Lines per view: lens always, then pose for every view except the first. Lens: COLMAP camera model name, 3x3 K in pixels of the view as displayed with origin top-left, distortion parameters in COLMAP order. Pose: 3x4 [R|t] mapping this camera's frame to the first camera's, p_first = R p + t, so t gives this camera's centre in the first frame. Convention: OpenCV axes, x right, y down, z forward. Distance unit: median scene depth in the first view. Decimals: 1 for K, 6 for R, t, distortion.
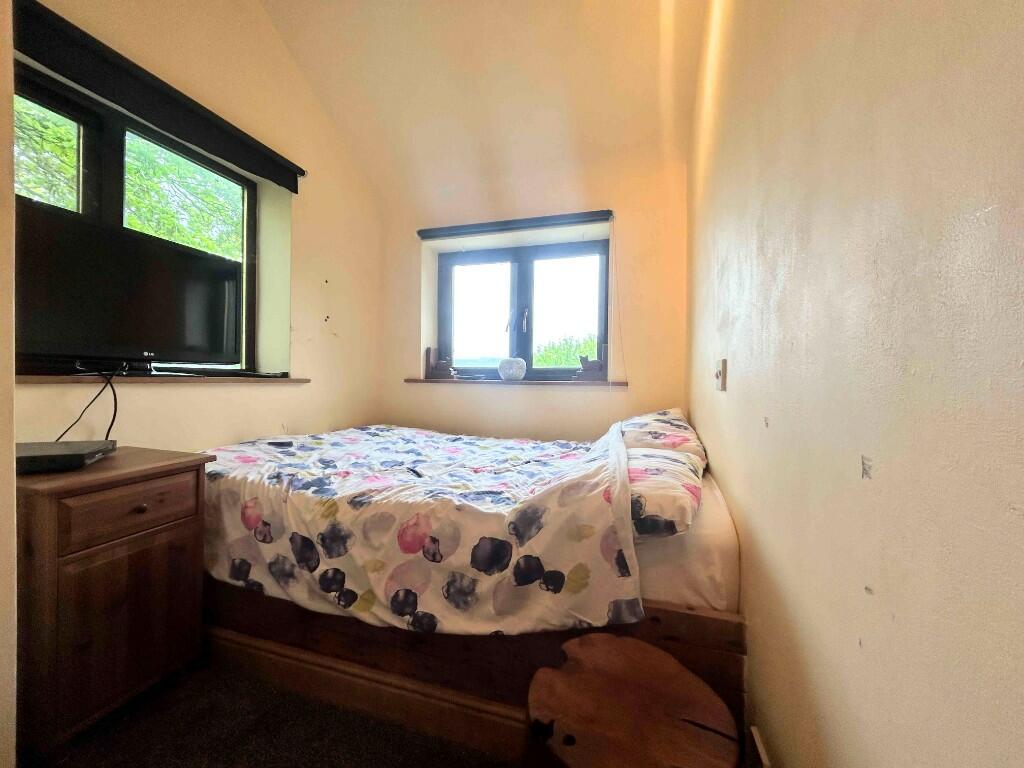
lens RADIAL K [[409.5, 0, 512.0], [0, 409.5, 384.0], [0, 0, 1]] dist [-0.003765, -0.000024]
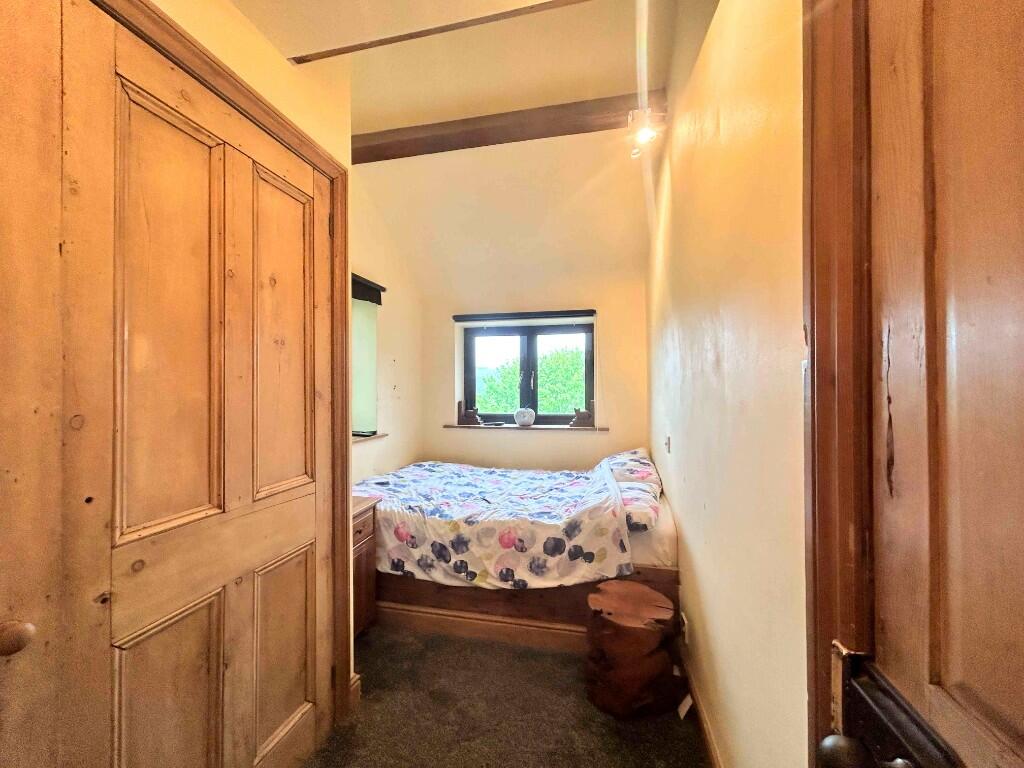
lens RADIAL K [[409.5, 0, 512.0], [0, 409.5, 384.0], [0, 0, 1]] dist [-0.003765, -0.000024]
pose [[0.995976, -0.018078, 0.087780, -0.366965], [0.019475, 0.999697, -0.015086, -0.291047], [-0.087480, 0.016734, 0.996026, -0.828674]]
